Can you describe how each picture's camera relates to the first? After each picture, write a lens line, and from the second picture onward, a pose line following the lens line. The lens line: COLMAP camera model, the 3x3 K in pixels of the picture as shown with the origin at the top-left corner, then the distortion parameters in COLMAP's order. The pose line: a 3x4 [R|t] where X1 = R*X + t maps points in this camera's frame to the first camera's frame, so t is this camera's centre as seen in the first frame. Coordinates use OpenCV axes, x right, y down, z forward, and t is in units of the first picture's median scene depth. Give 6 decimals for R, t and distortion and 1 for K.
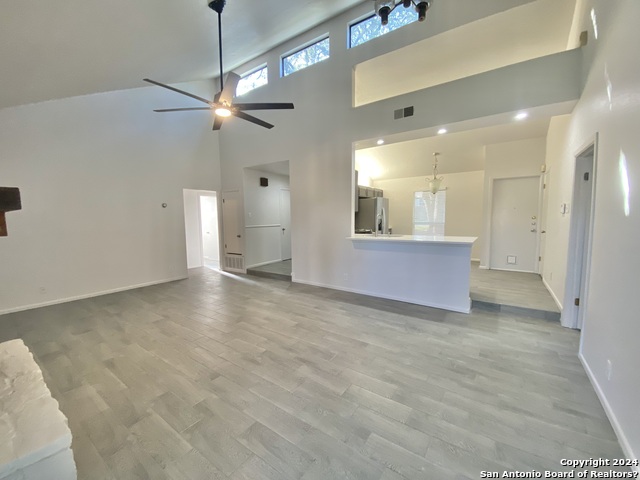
lens RADIAL K [[257.3, 0, 318.3], [0, 257.3, 238.9], [0, 0, 1]] dist [0.046700, -0.041052]
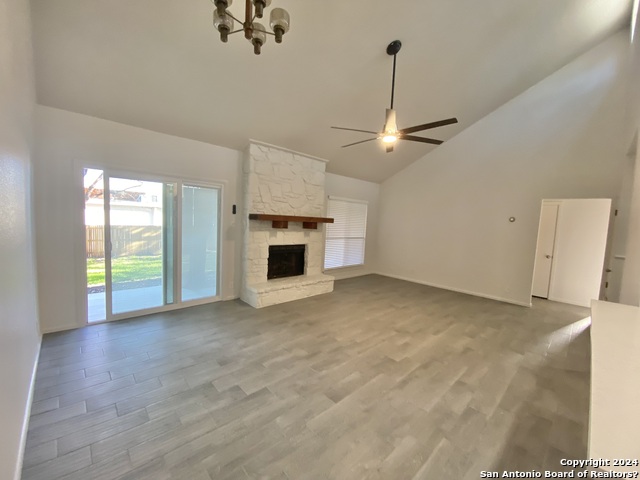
lens RADIAL K [[250.4, 0, 317.2], [0, 250.4, 245.3], [0, 0, 1]] dist [0.045483, -0.036192]
pose [[-0.186139, 0.098388, -0.977585, 0.833537], [-0.133278, 0.983249, 0.124335, -0.121085], [0.973442, 0.153434, -0.169908, 0.956565]]
